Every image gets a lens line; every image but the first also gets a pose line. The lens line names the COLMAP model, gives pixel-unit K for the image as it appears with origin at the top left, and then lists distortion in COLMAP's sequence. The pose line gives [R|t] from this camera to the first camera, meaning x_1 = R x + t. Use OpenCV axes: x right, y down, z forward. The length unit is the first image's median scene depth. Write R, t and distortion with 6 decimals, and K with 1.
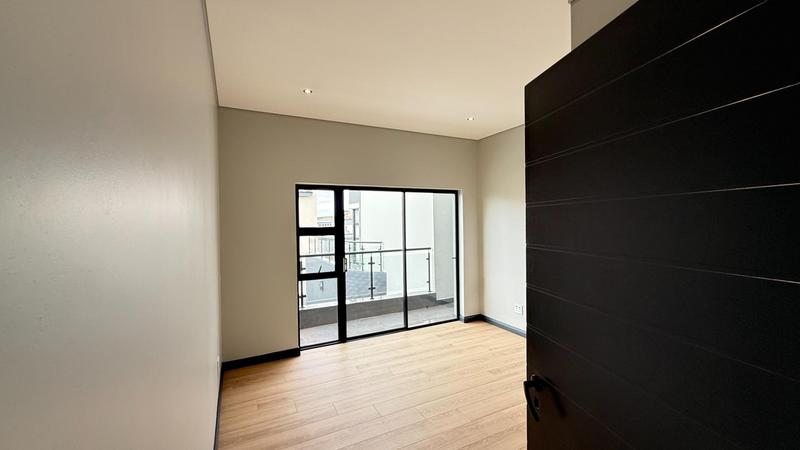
lens RADIAL K [[315.3, 0, 400.0], [0, 315.3, 225.0], [0, 0, 1]] dist [0.000815, -0.000037]
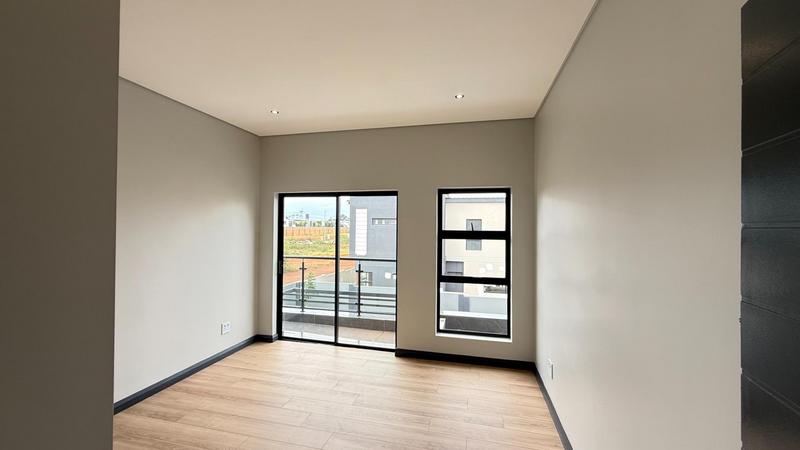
lens RADIAL K [[315.3, 0, 400.0], [0, 315.3, 225.0], [0, 0, 1]] dist [0.000815, -0.000037]
pose [[0.780944, 0.013482, -0.624456, 0.623391], [-0.019480, 0.999806, -0.002776, -0.018063], [0.624297, 0.014333, 0.781055, 0.329560]]
